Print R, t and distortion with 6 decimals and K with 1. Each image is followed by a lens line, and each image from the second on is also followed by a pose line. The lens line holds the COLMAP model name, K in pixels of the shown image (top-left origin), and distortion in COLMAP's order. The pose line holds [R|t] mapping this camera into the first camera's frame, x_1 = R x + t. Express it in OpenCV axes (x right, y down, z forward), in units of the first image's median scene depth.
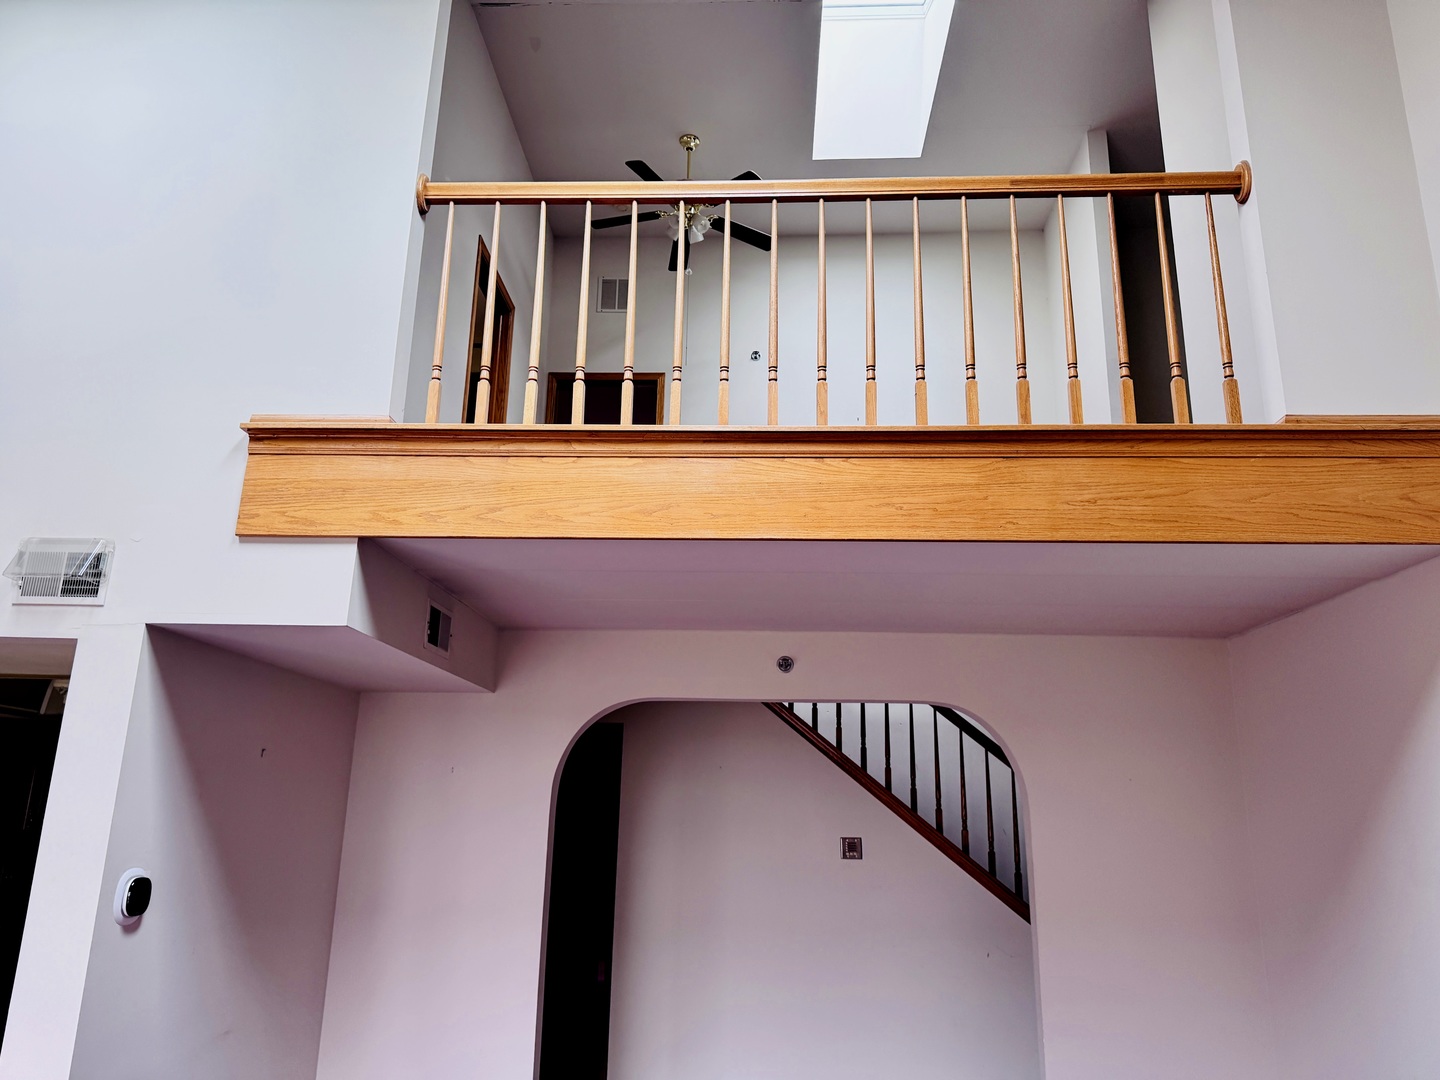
lens RADIAL K [[1048.9, 0, 716.4], [0, 1048.9, 523.3], [0, 0, 1]] dist [0.001343, -0.000192]
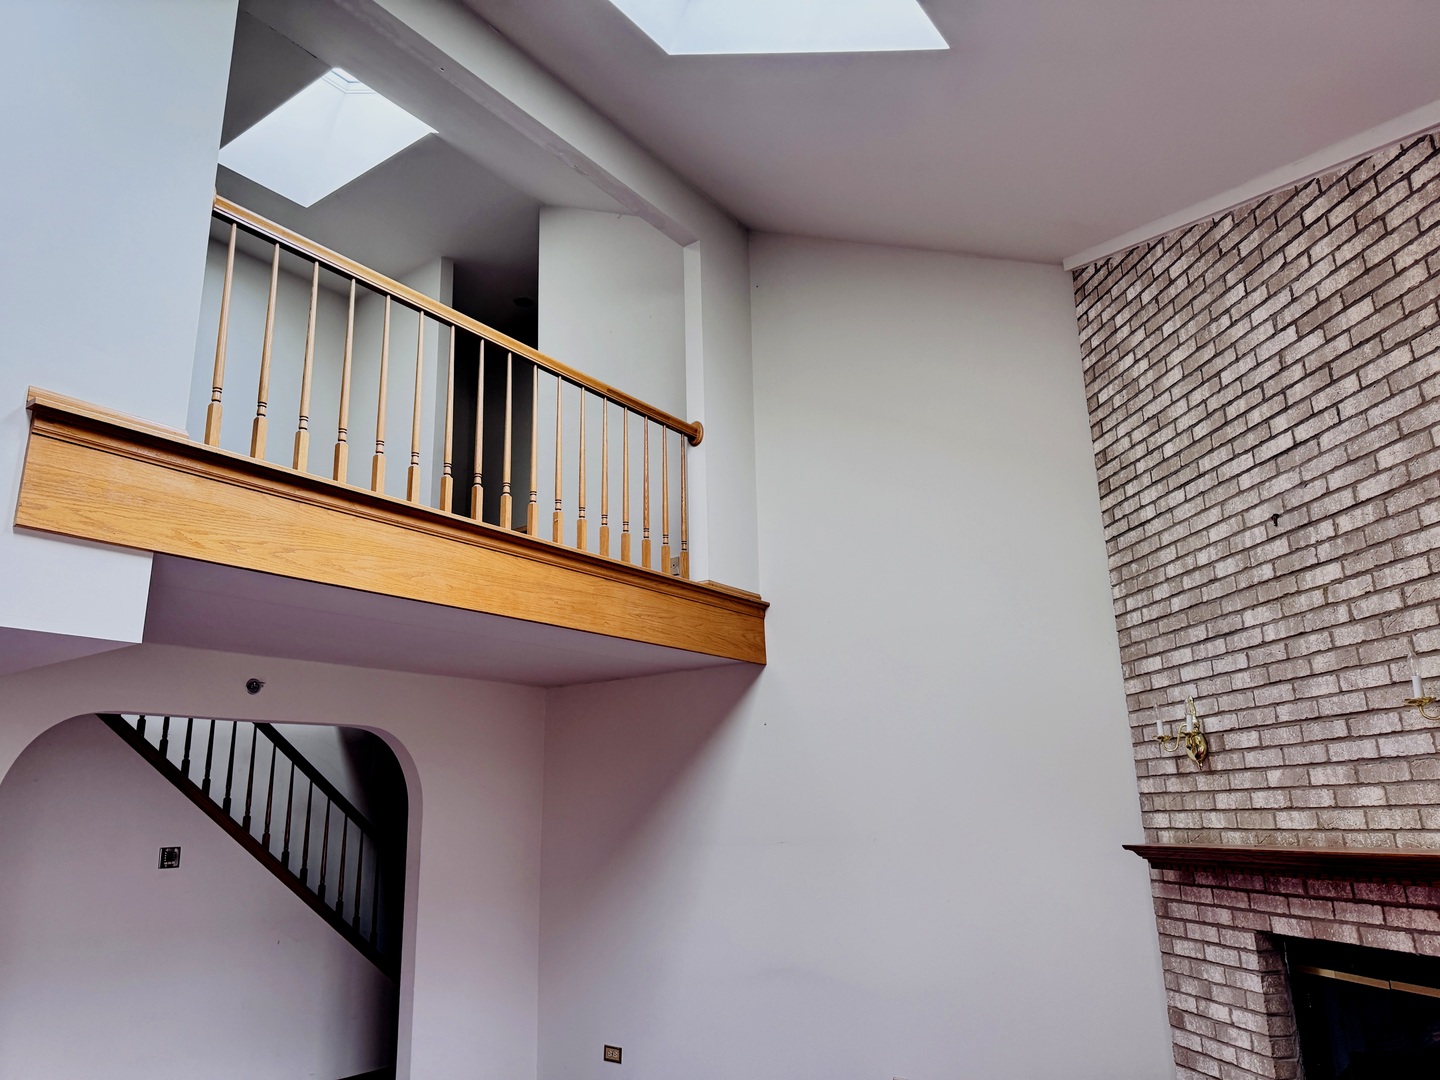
lens RADIAL K [[1013.9, 0, 720.0], [0, 1013.9, 540.0], [0, 0, 1]] dist [0.016868, -0.026806]
pose [[0.525959, 0.185016, 0.830142, -0.847325], [-0.189162, 0.977052, -0.097910, -0.004561], [-0.829207, -0.105535, 0.548888, 0.048520]]
